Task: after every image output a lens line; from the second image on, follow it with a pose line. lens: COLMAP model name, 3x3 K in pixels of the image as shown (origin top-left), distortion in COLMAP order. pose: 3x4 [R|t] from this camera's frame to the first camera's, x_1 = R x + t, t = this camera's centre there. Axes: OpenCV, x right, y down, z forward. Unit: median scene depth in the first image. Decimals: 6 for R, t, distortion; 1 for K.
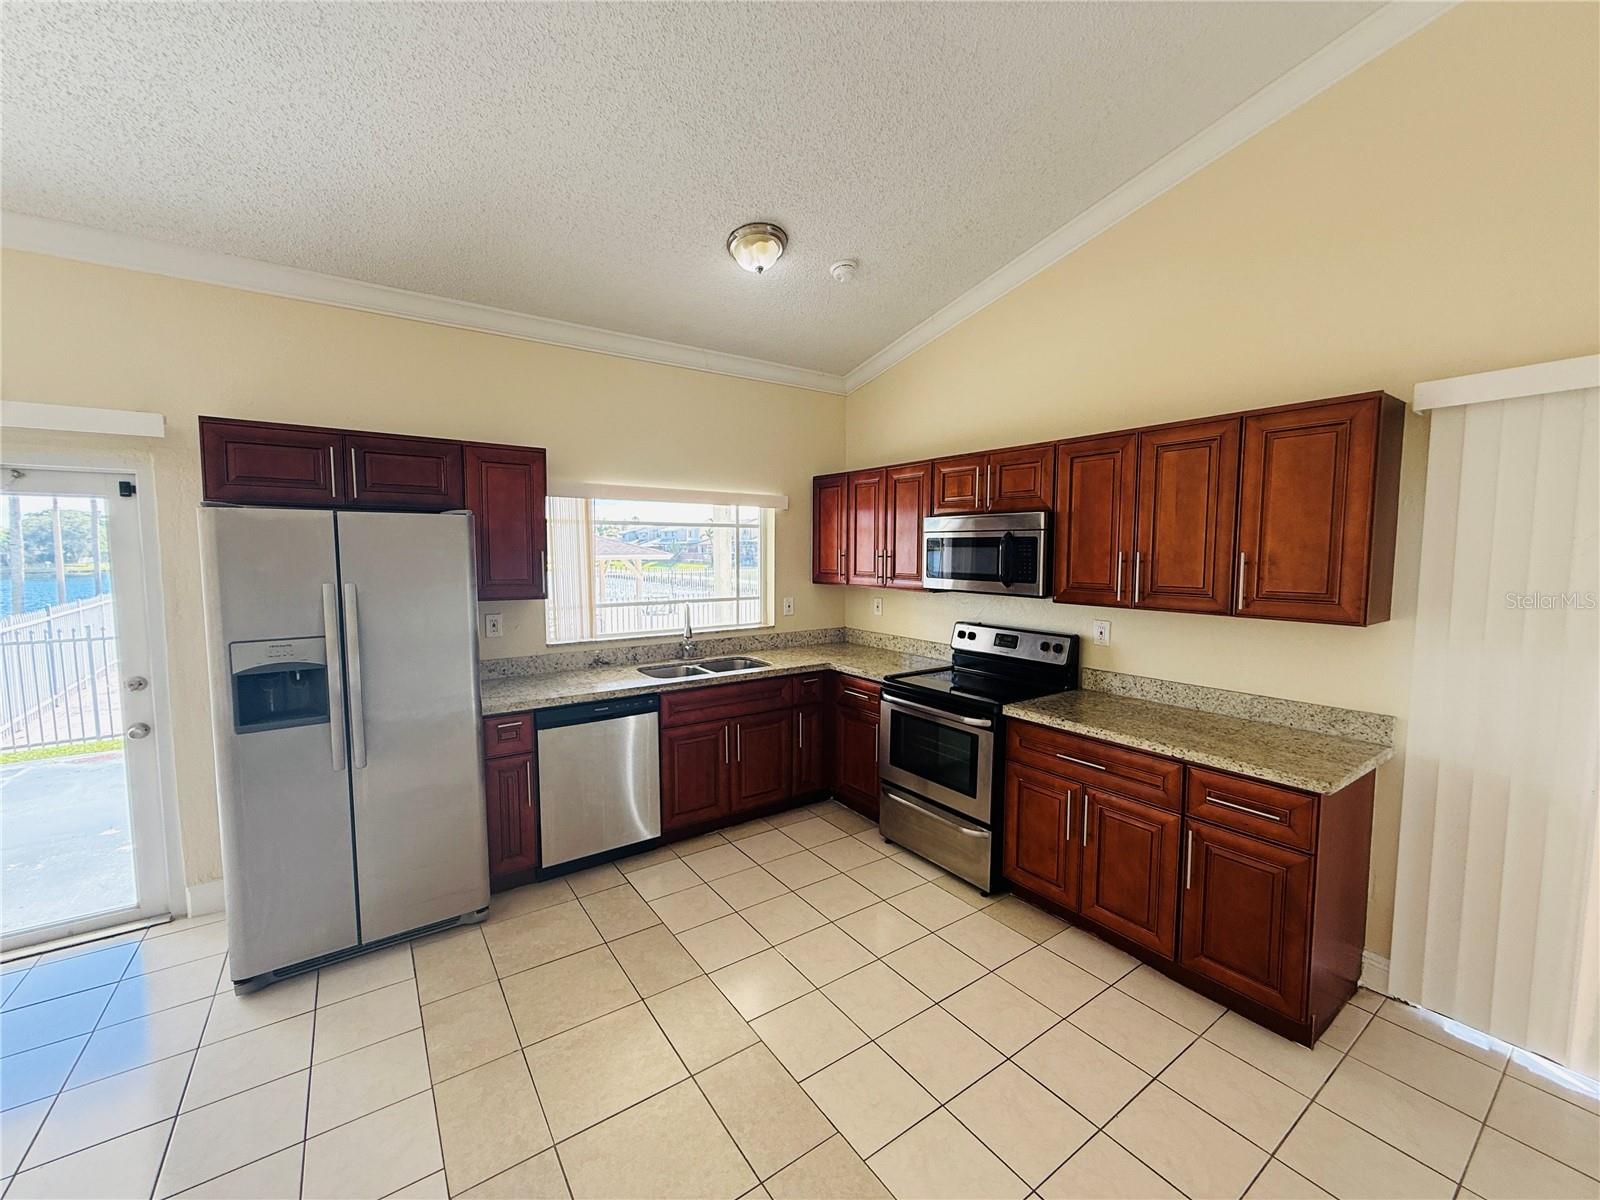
lens RADIAL K [[640.1, 0, 795.0], [0, 640.1, 599.3], [0, 0, 1]] dist [0.000724, 0.000257]
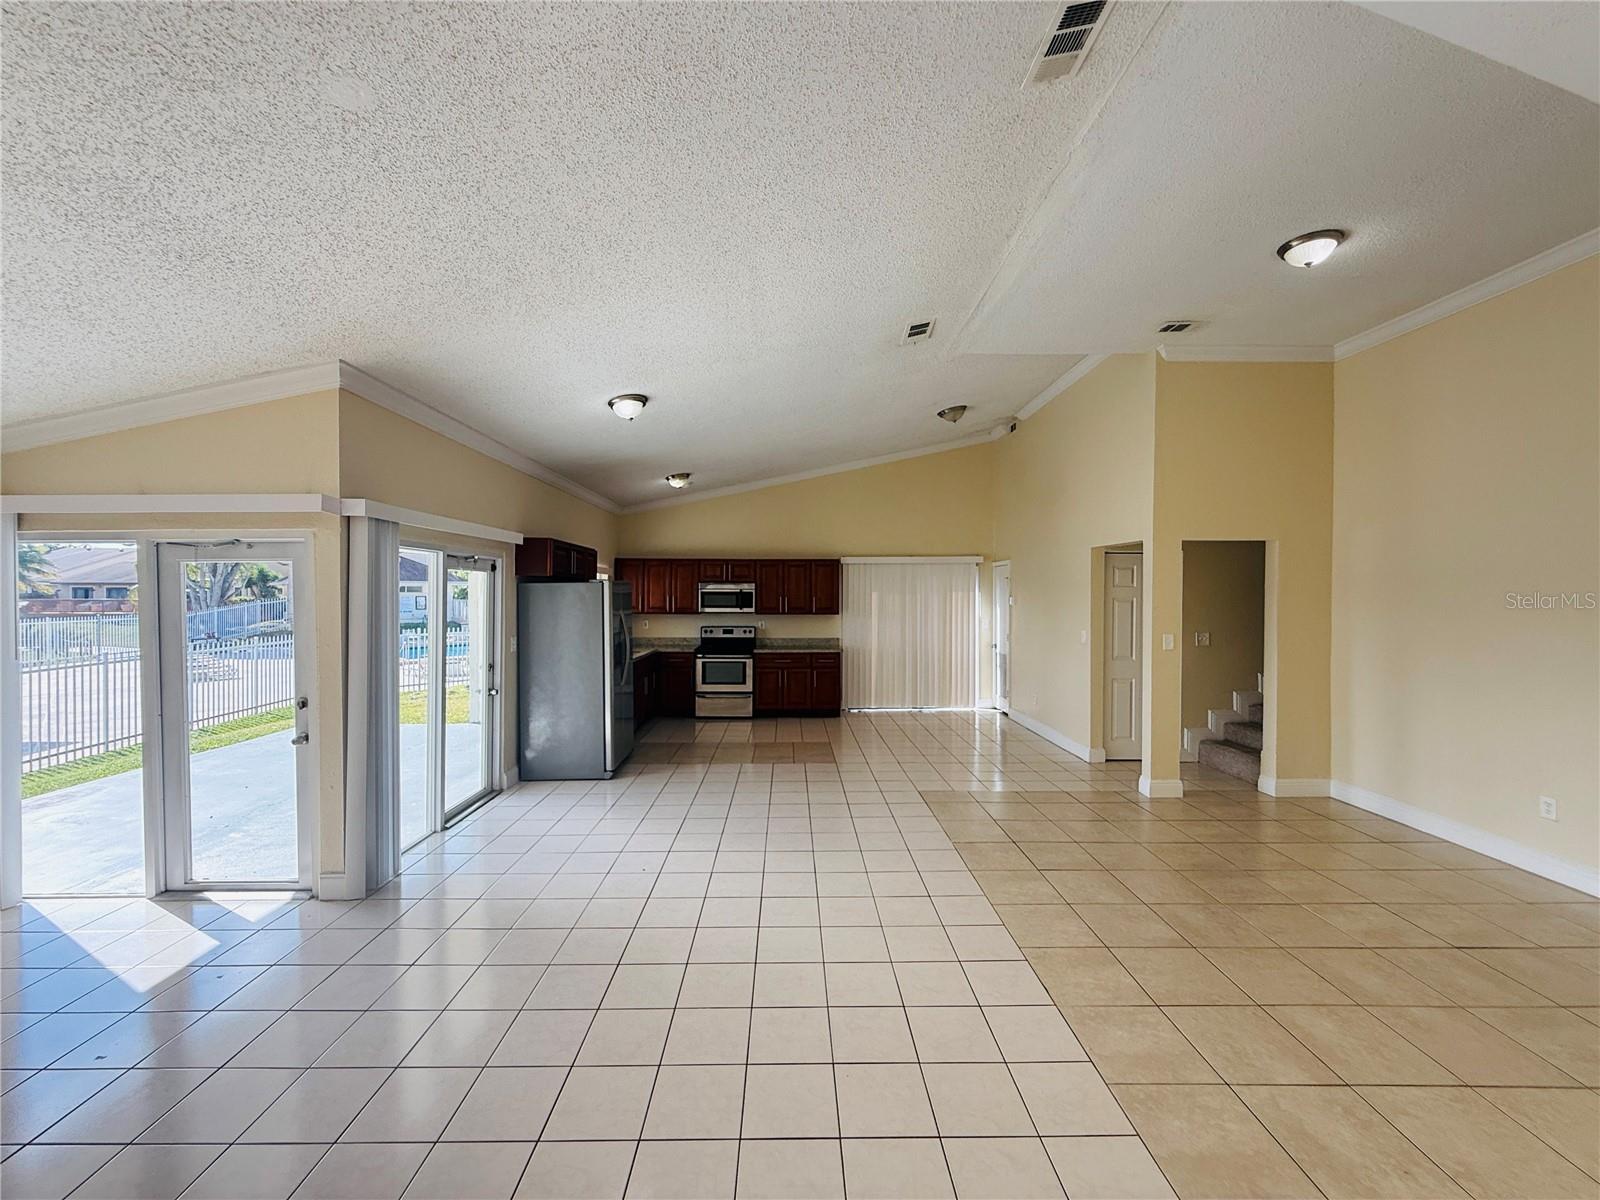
lens RADIAL K [[640.1, 0, 795.0], [0, 640.1, 599.3], [0, 0, 1]] dist [0.000724, 0.000257]
pose [[0.561952, -0.007426, 0.827137, -1.692435], [0.062934, 0.997445, -0.033803, 0.040898], [-0.824772, 0.071051, 0.560983, -0.688462]]
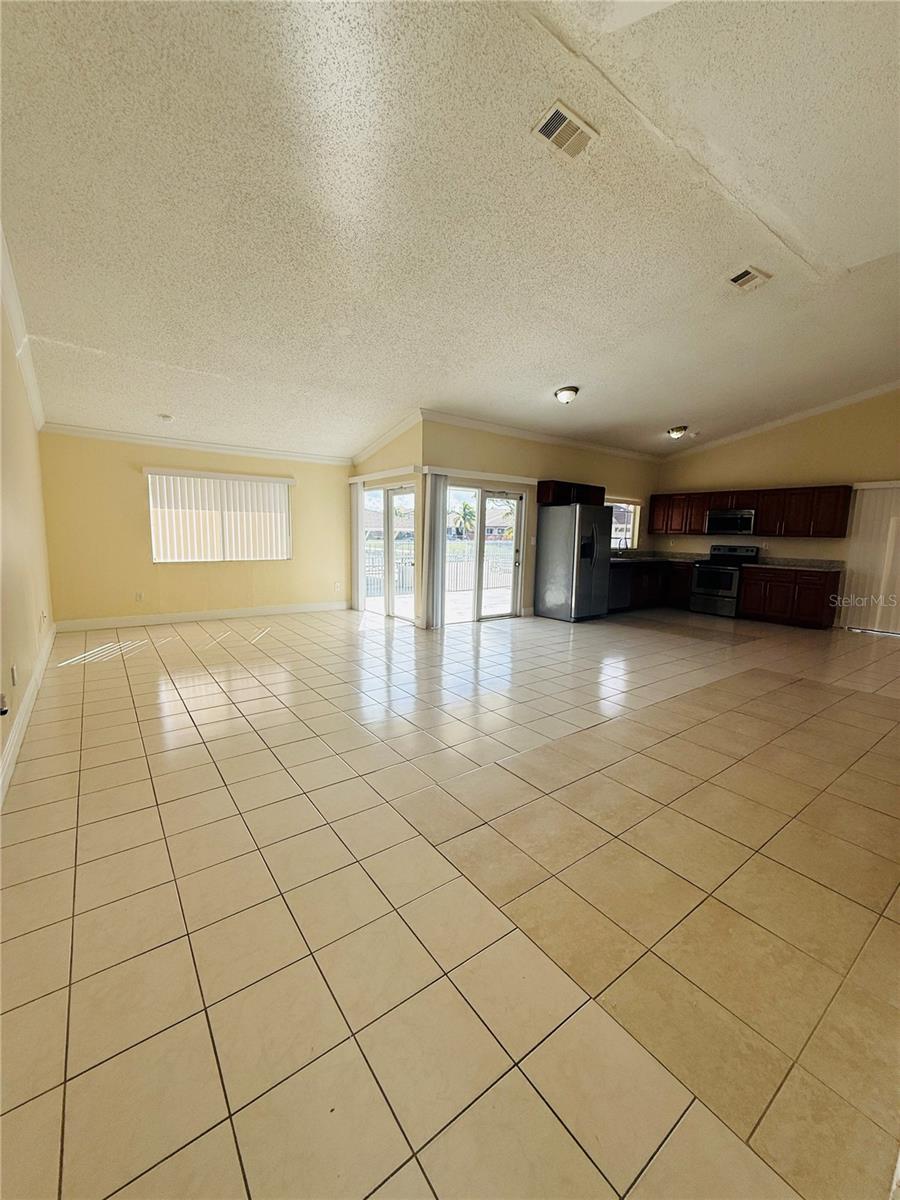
lens RADIAL K [[479.8, 0, 451.0], [0, 479.8, 596.4], [0, 0, 1]] dist [-0.000625, 0.000581]
pose [[0.999231, 0.017322, 0.035166, -1.205400], [-0.019284, 0.998231, 0.056248, 0.196280], [-0.034129, -0.056883, 0.997797, -1.417803]]
